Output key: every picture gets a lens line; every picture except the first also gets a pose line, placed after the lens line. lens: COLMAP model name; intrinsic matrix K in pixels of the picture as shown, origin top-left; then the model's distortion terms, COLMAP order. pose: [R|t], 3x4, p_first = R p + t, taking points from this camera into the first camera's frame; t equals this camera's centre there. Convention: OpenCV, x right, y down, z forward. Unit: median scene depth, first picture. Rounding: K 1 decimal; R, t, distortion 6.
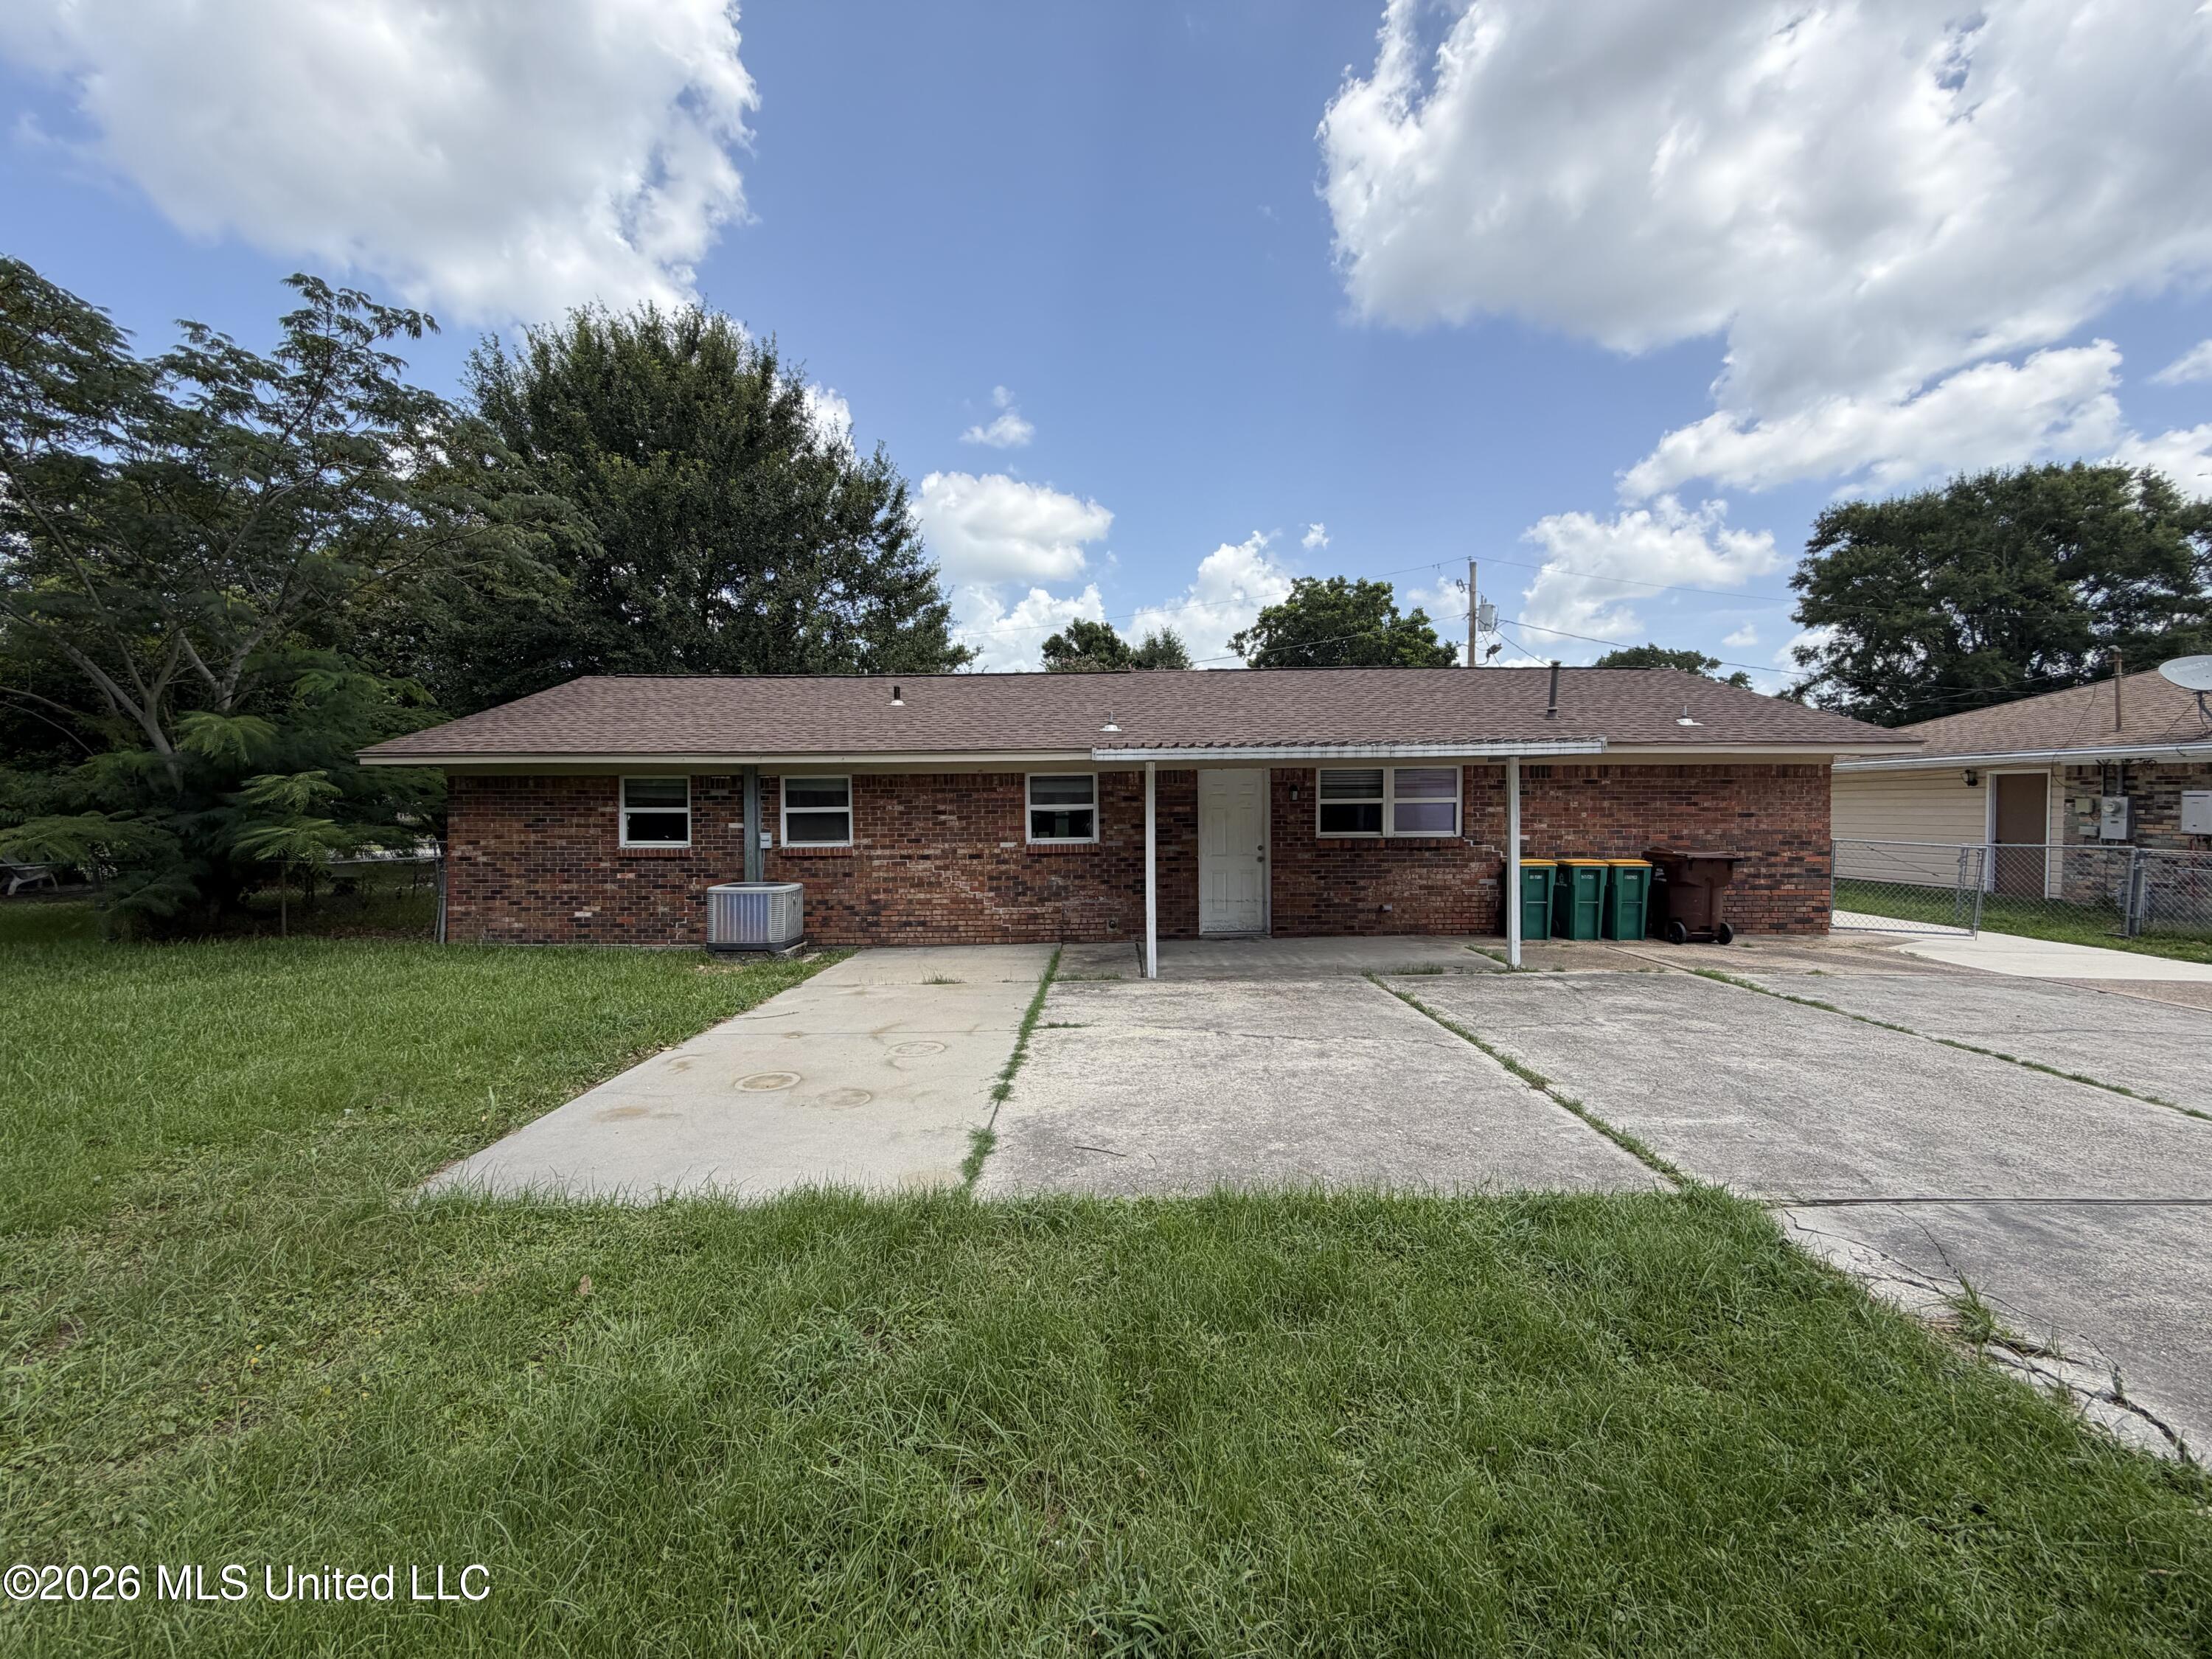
lens RADIAL K [[880.2, 0, 1106.0], [0, 880.2, 829.5], [0, 0, 1]] dist [-0.009733, 0.006939]
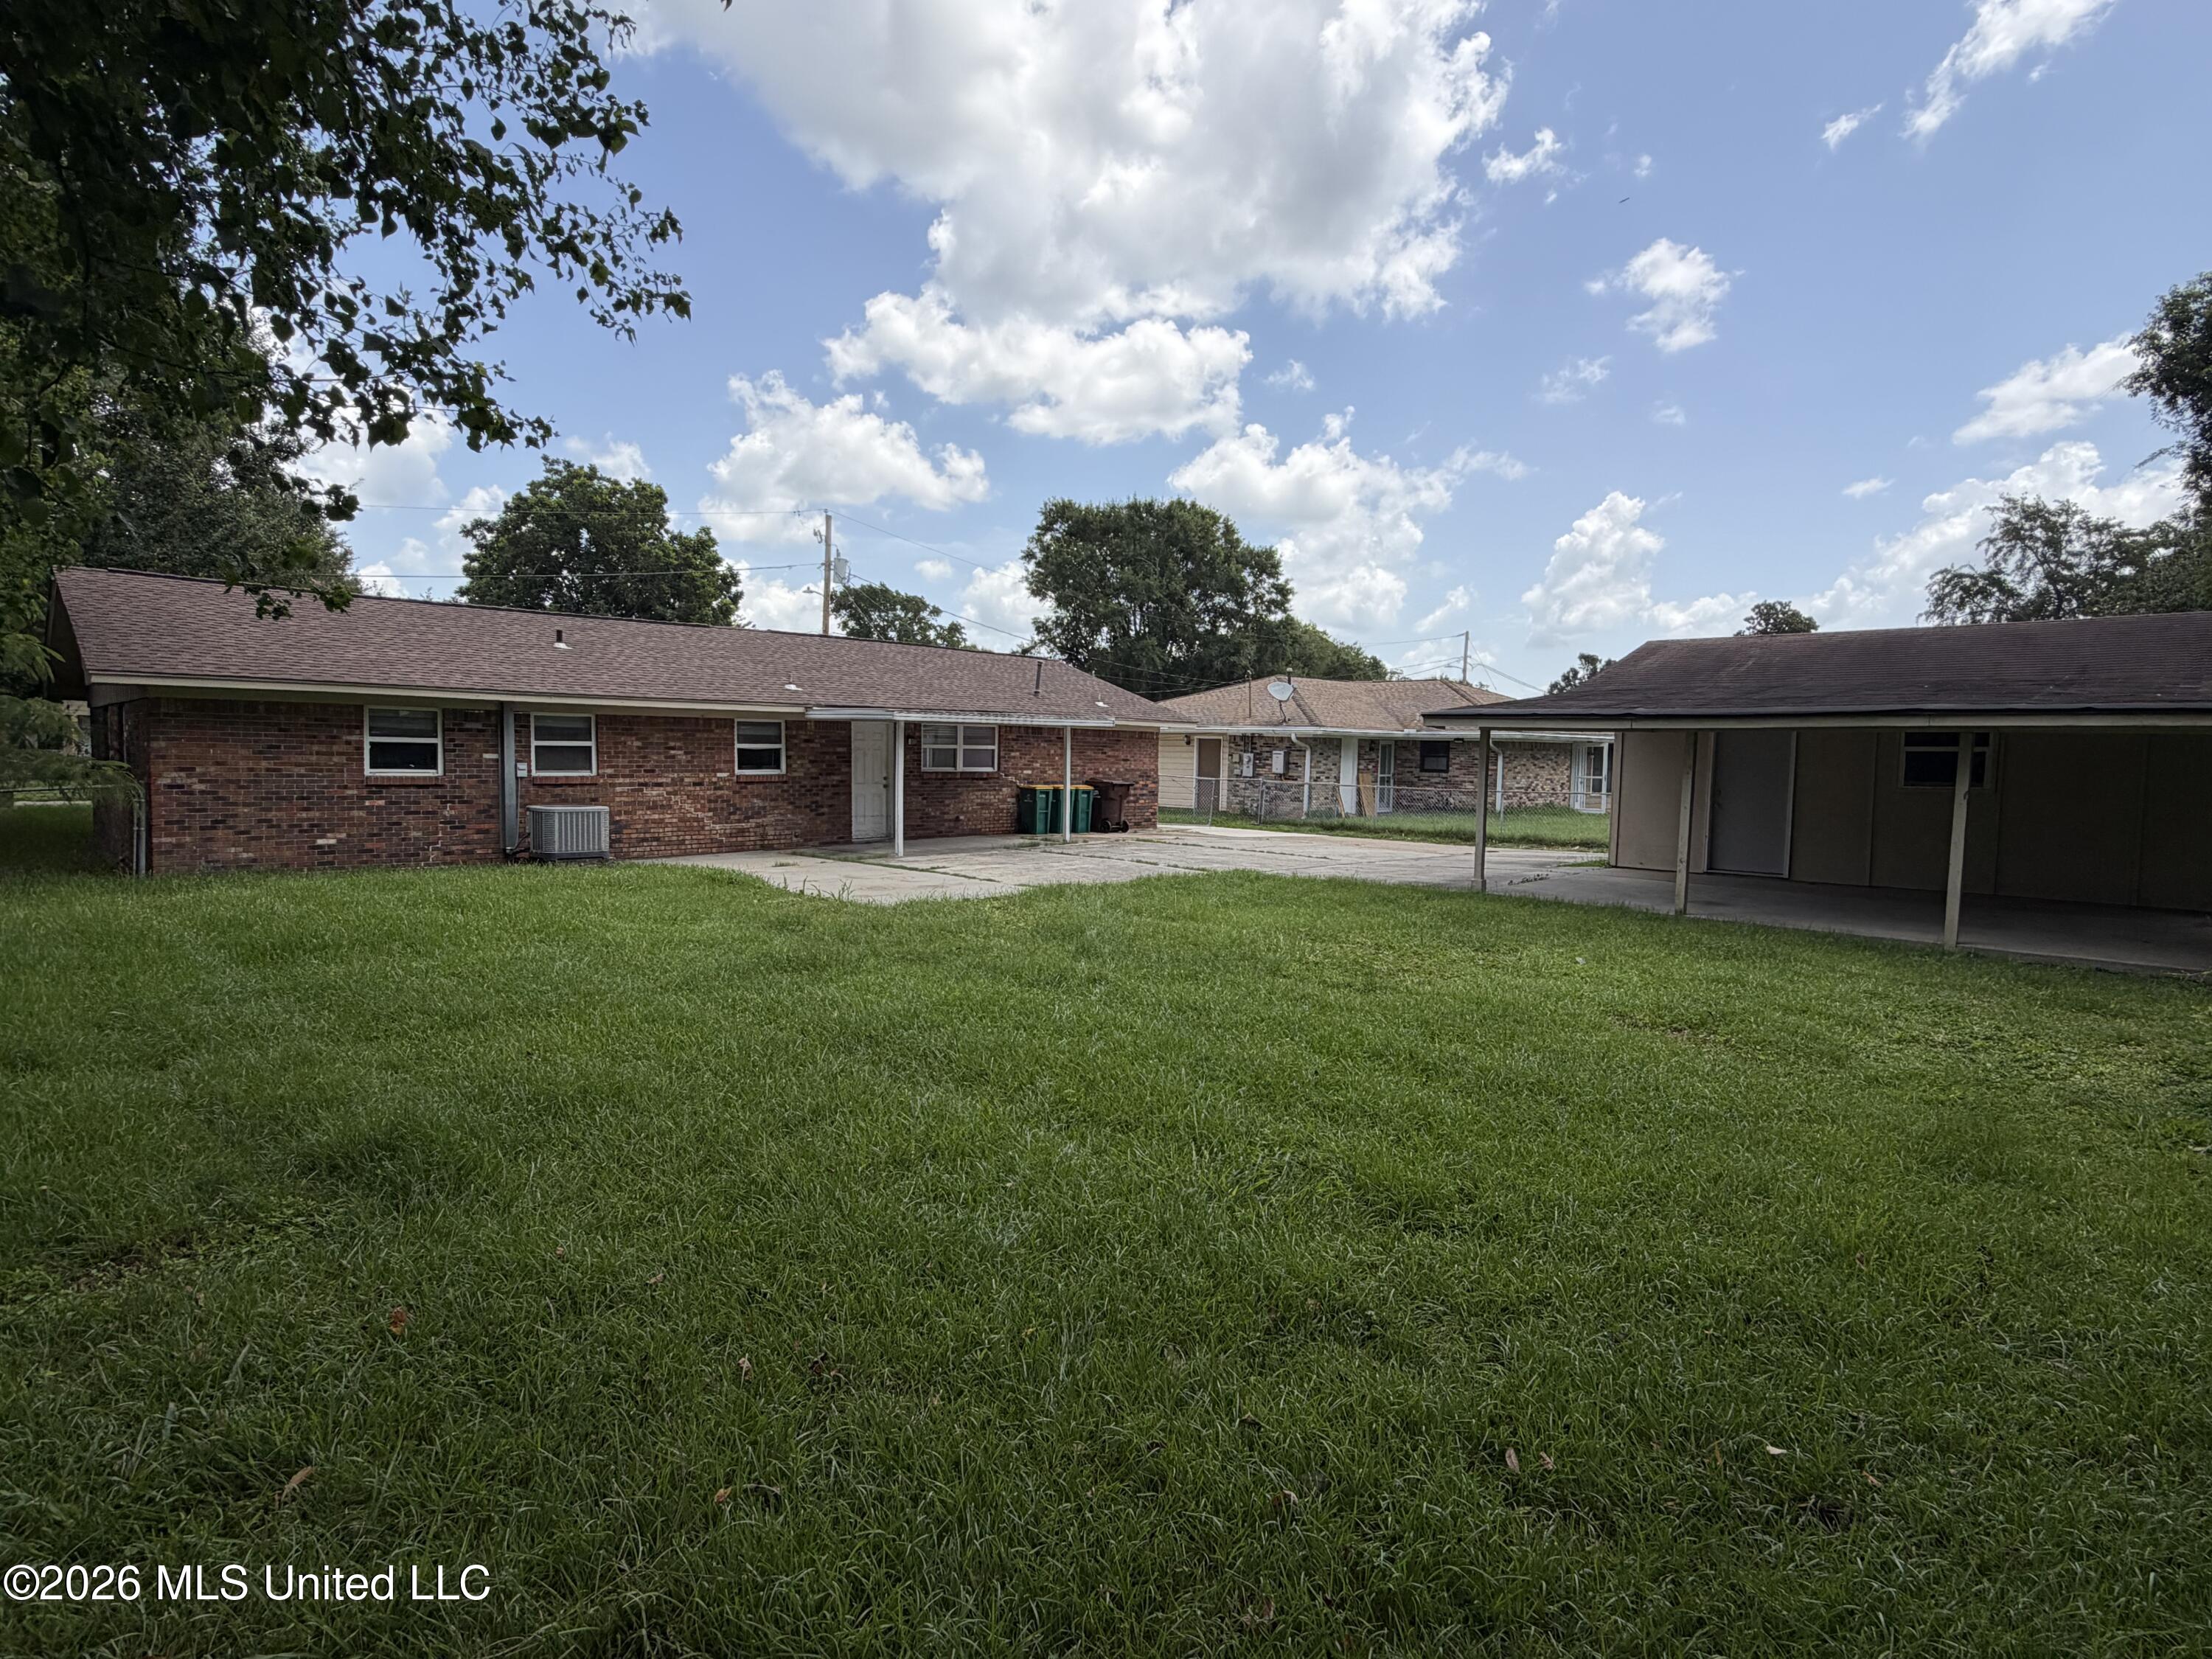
lens RADIAL K [[1154.8, 0, 1106.0], [0, 1154.8, 829.5], [0, 0, 1]] dist [-0.000656, 0.000020]
pose [[0.704421, -0.028080, 0.709227, -0.903899], [-0.002696, 0.999104, 0.042235, 0.024391], [-0.709778, -0.031663, 0.703714, -0.566782]]
